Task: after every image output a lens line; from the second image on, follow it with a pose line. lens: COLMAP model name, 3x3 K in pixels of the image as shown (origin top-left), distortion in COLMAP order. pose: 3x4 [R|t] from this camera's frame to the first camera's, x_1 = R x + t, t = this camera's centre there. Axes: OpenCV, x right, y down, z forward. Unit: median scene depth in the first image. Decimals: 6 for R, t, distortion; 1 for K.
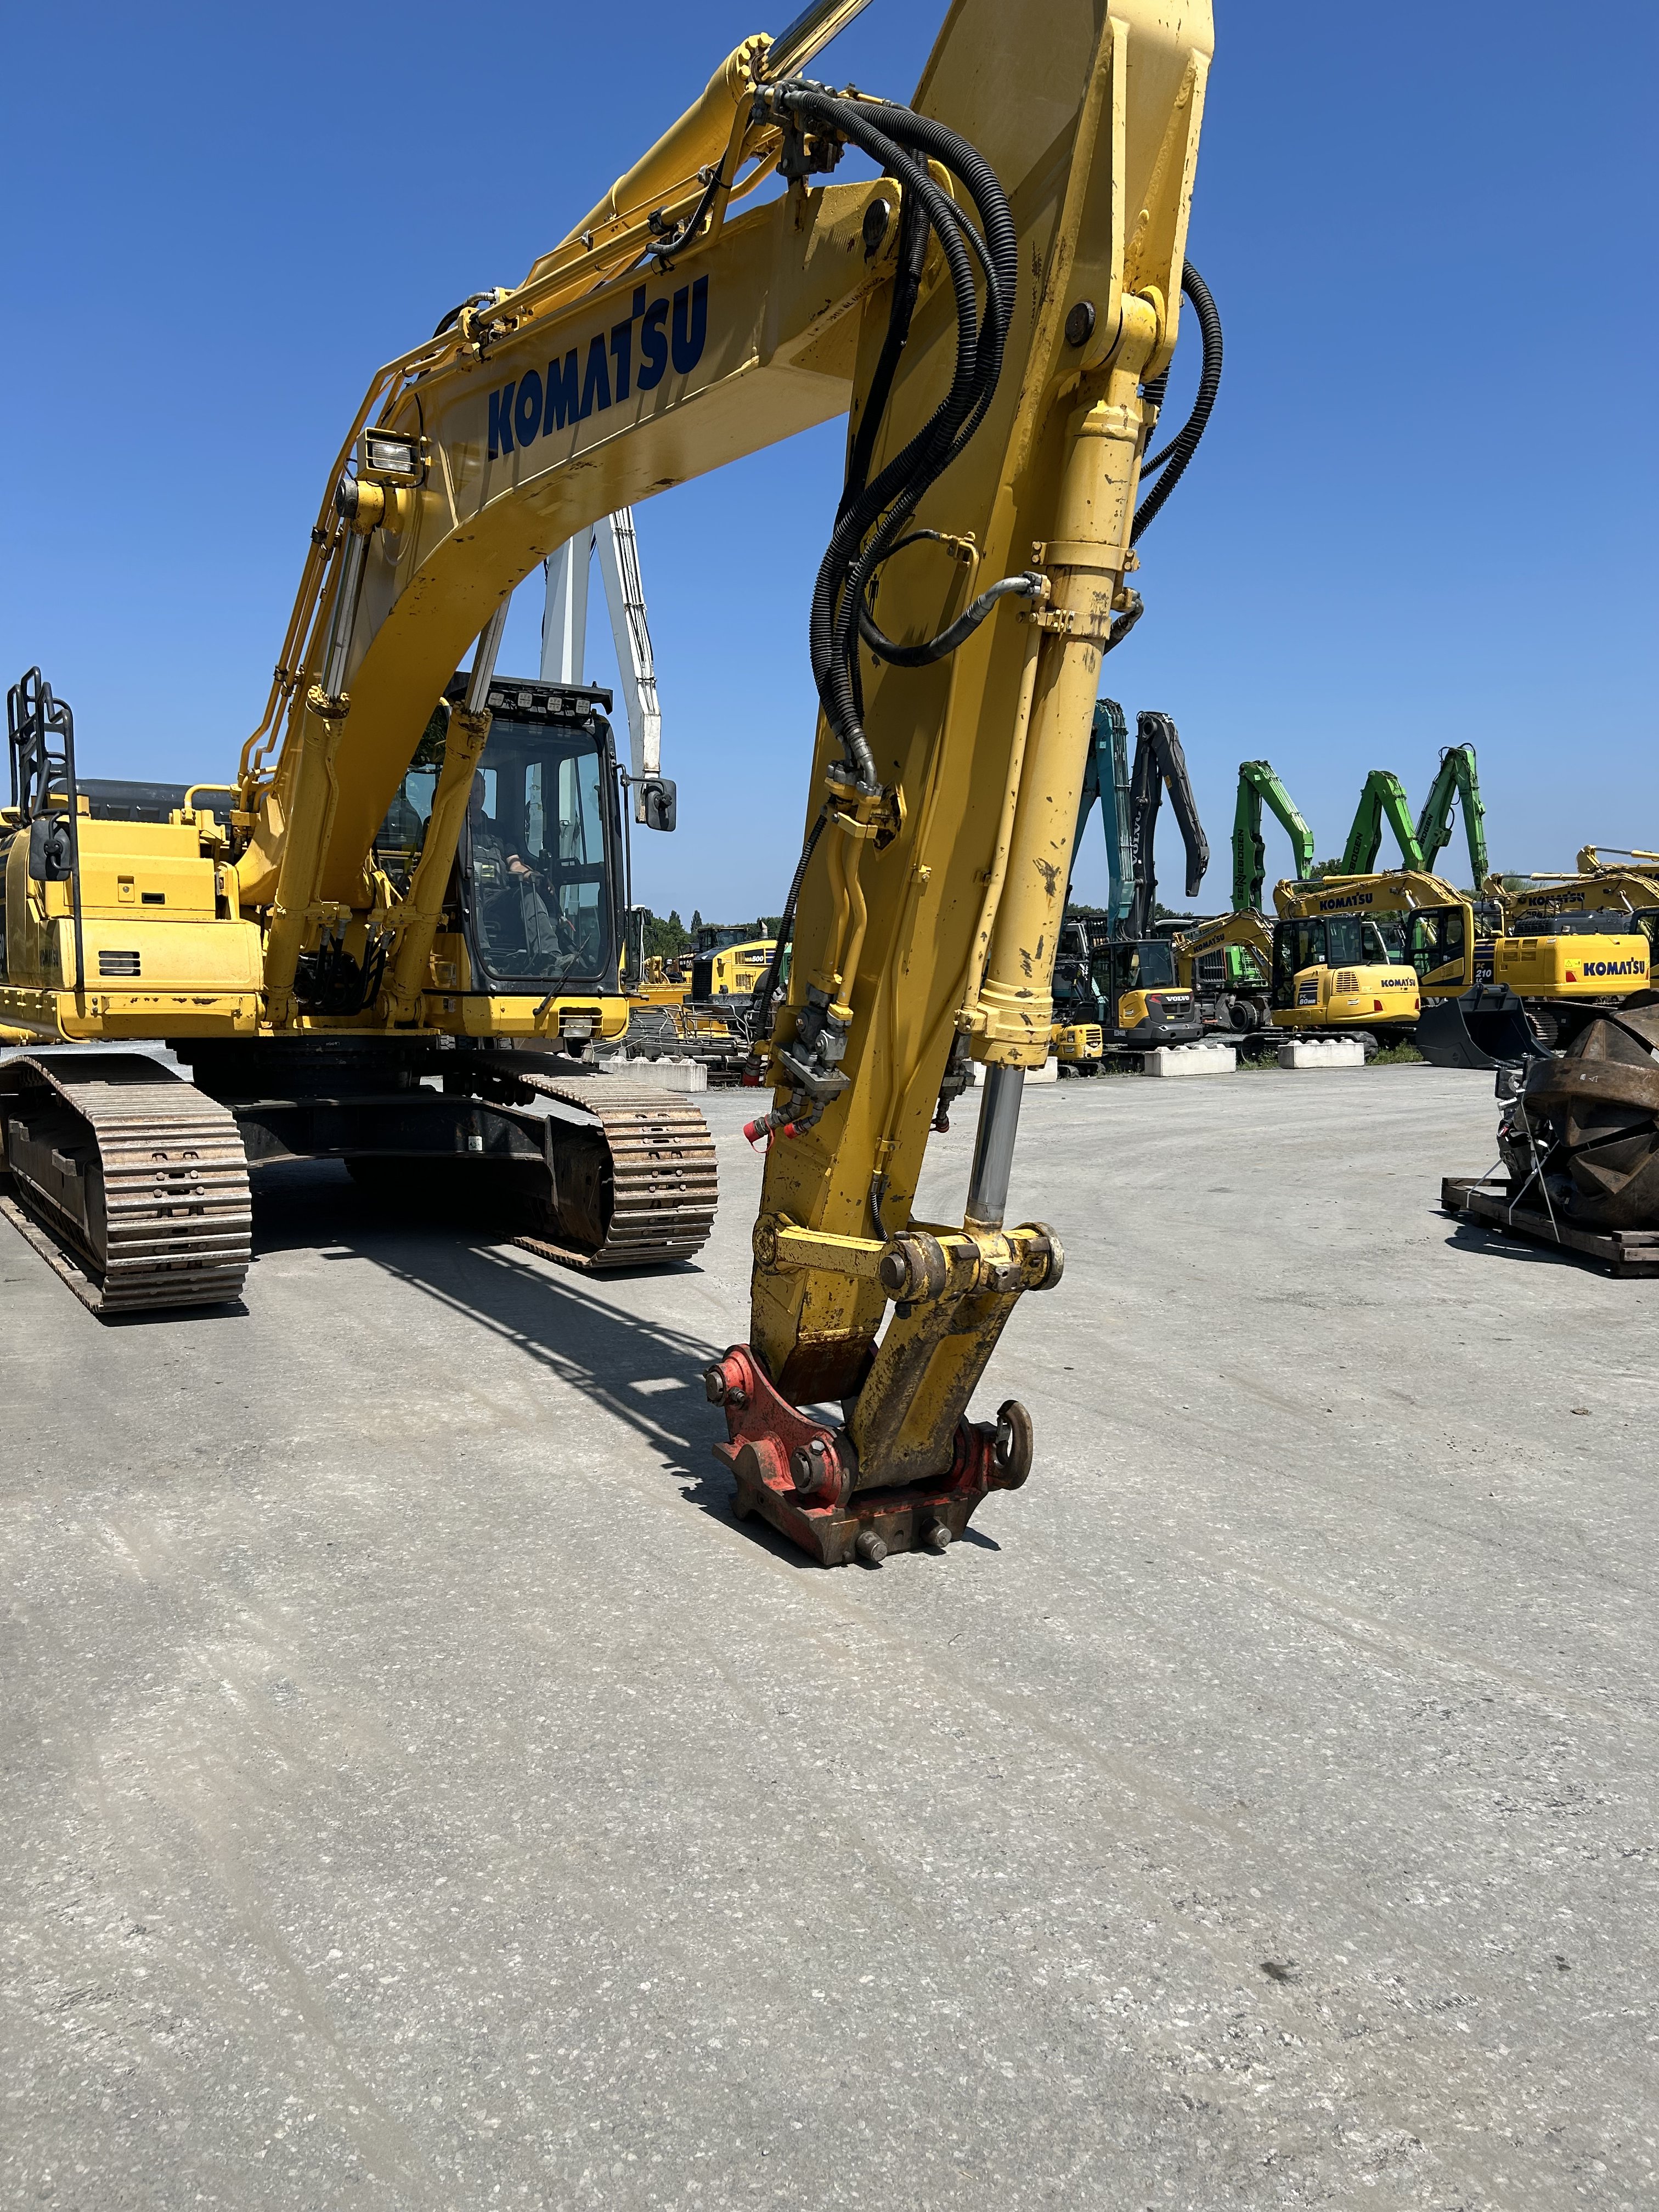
lens RADIAL K [[1658.0, 0, 825.4], [0, 1658.0, 1115.0], [0, 0, 1]] dist [0.084118, -0.103124]
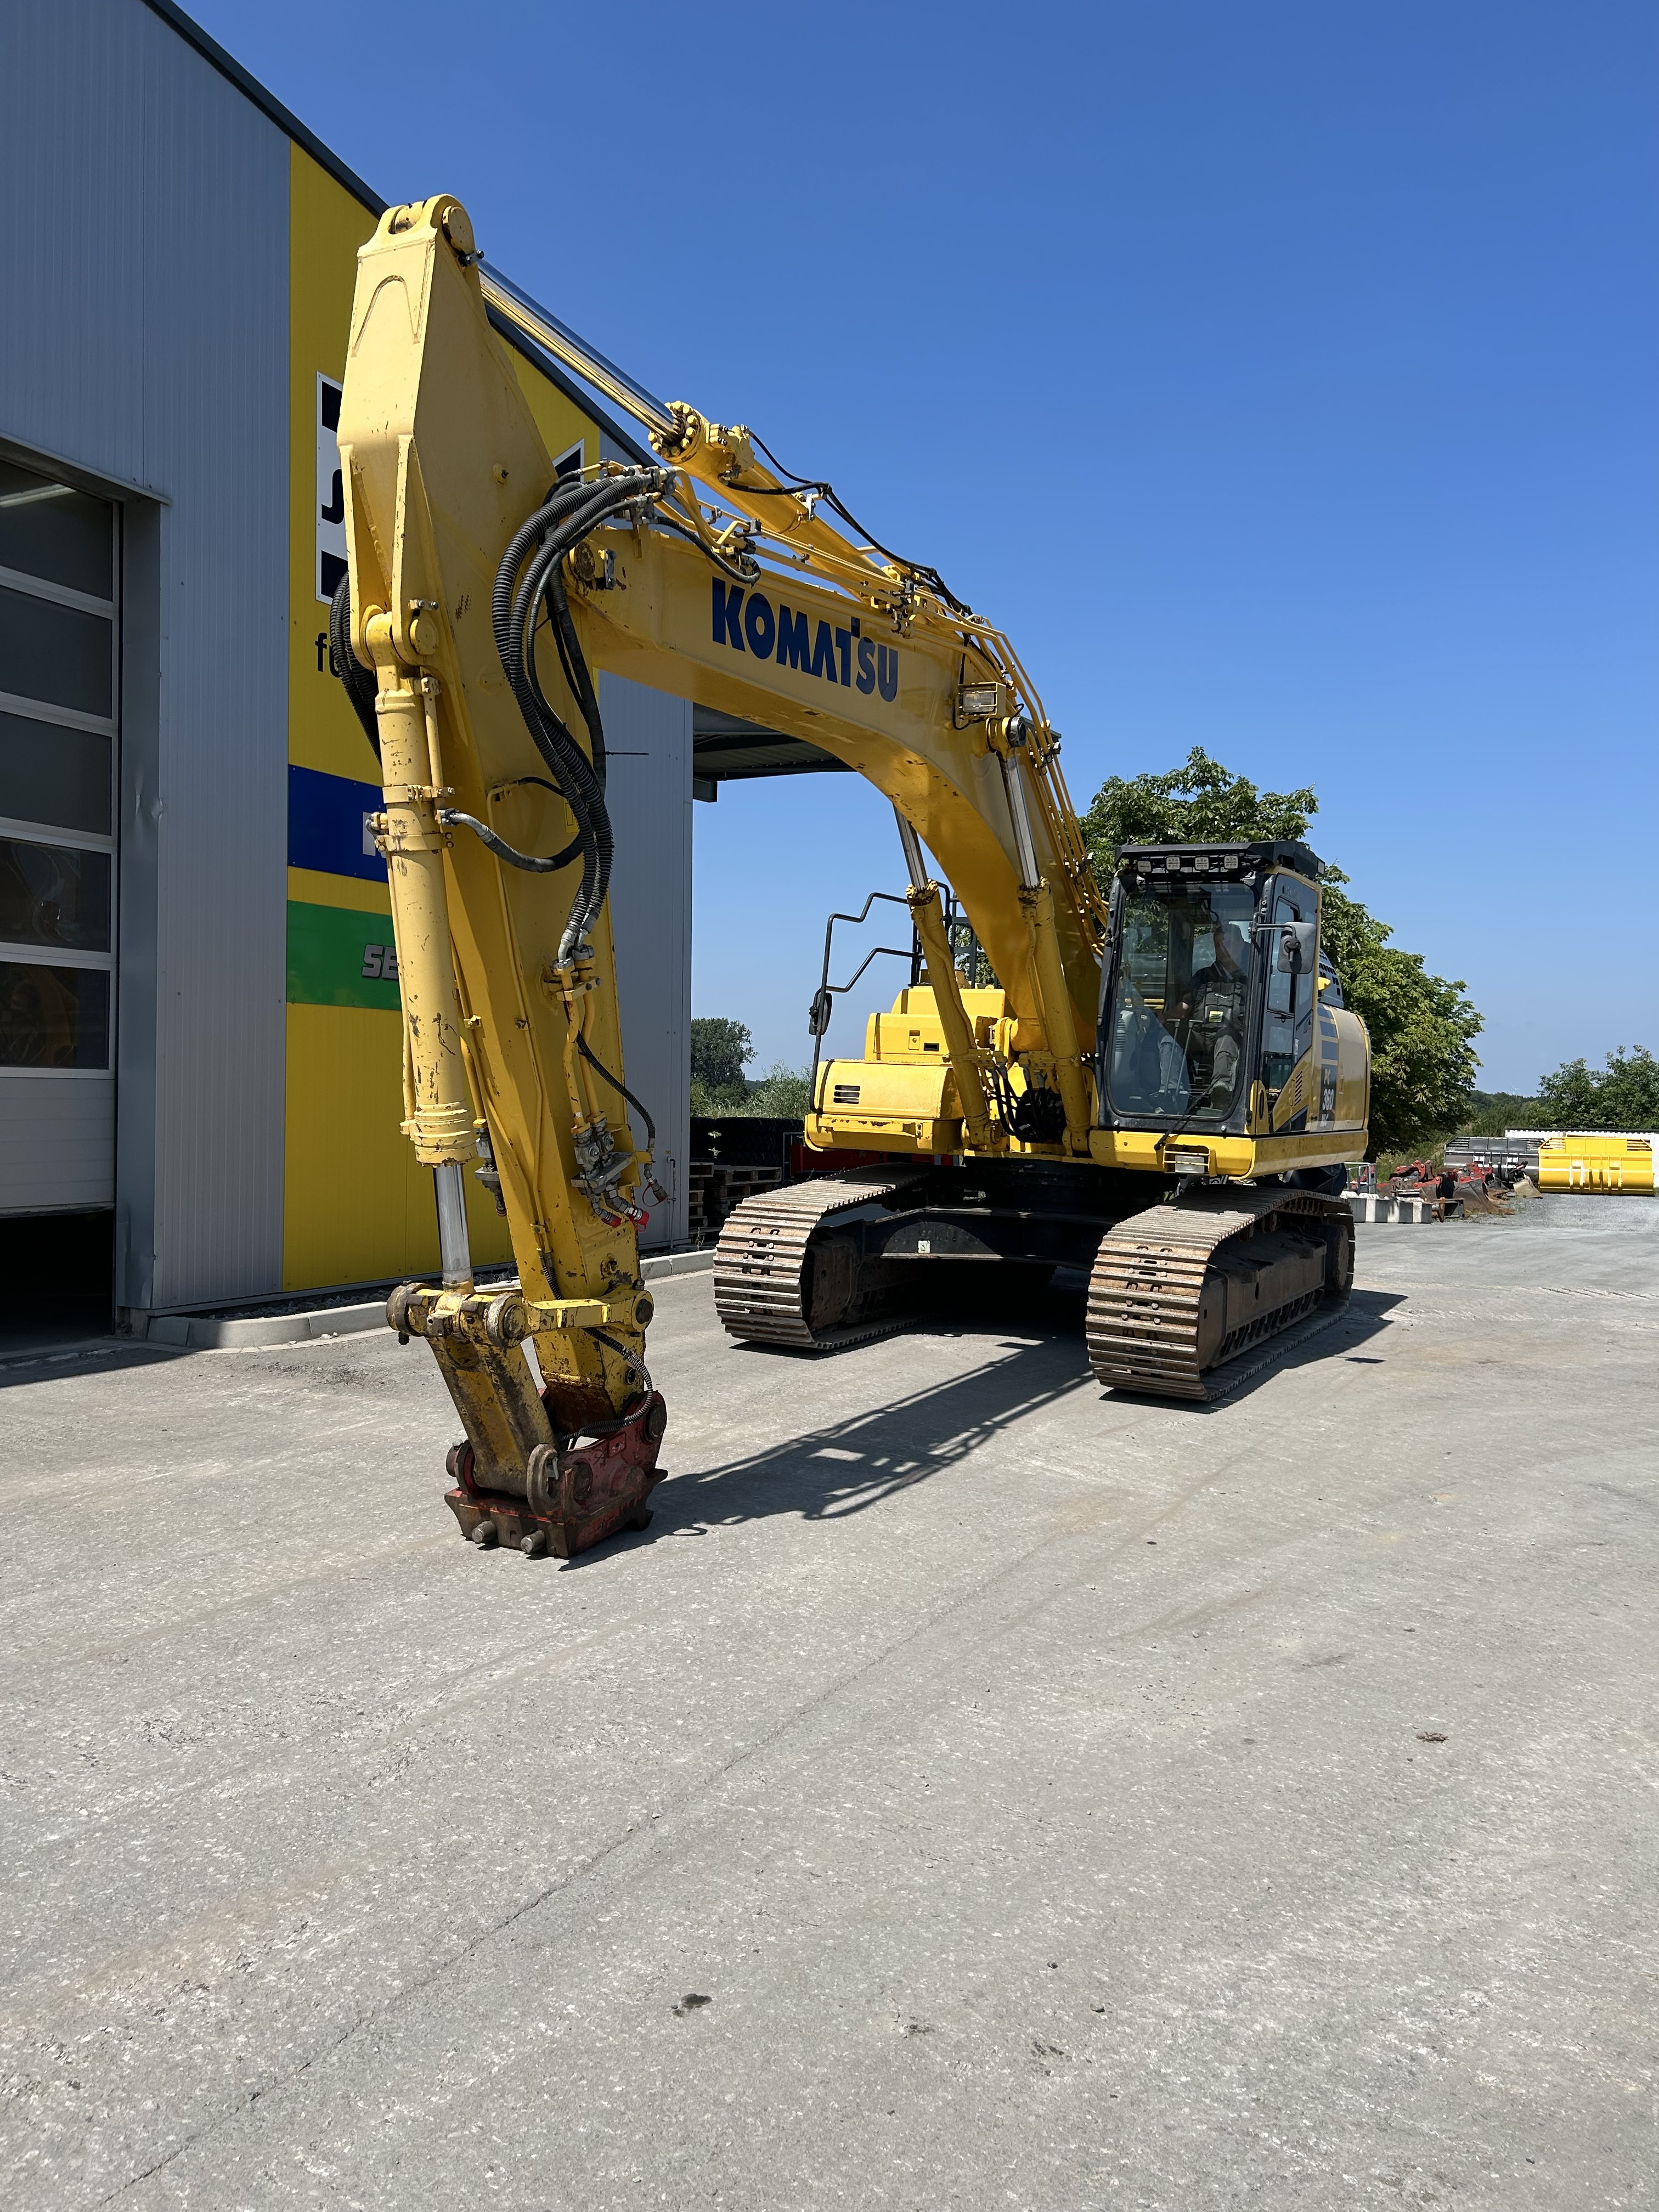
lens RADIAL K [[1622.7, 0, 754.1], [0, 1622.7, 1090.5], [0, 0, 1]] dist [0.094770, -0.144486]
pose [[0.506805, 0.016959, -0.861894, 1.195294], [-0.107086, 0.993301, -0.043423, -0.049524], [0.855384, 0.114304, 0.505226, 0.480014]]
